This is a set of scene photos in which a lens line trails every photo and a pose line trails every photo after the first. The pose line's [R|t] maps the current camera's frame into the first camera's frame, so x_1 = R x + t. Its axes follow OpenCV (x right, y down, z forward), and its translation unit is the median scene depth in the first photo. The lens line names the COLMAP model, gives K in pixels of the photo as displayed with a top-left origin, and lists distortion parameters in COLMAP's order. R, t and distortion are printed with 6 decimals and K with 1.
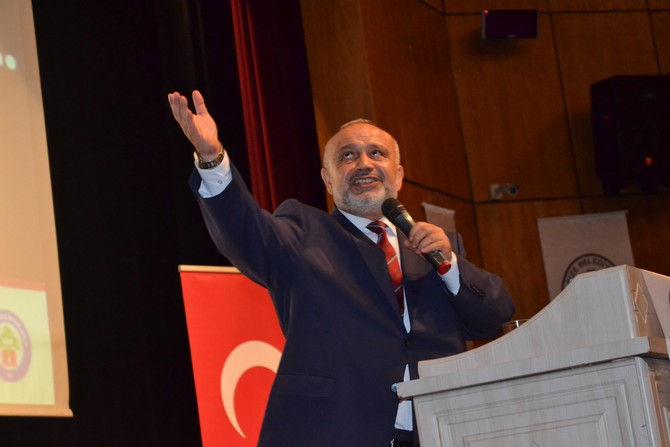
lens RADIAL K [[1529.3, 0, 335.0], [0, 1529.3, 223.5], [0, 0, 1]] dist [0.053523, 0.398573]
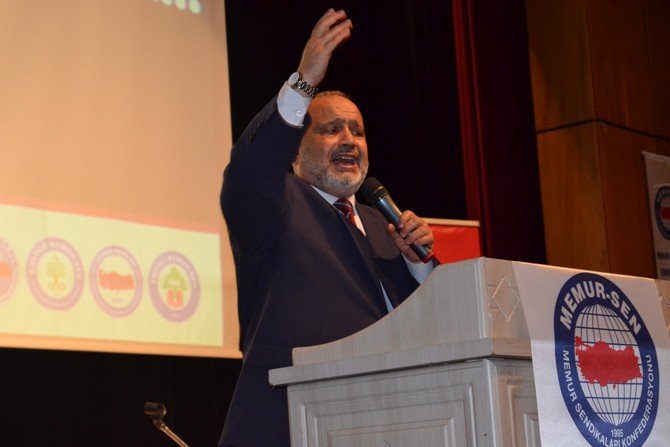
lens RADIAL K [[1529.3, 0, 335.0], [0, 1529.3, 223.5], [0, 0, 1]] dist [0.053523, 0.398573]
pose [[0.973700, 0.033414, -0.225371, 0.298473], [-0.023206, 0.998588, 0.047792, -0.033509], [0.226650, -0.041305, 0.973100, 0.090595]]
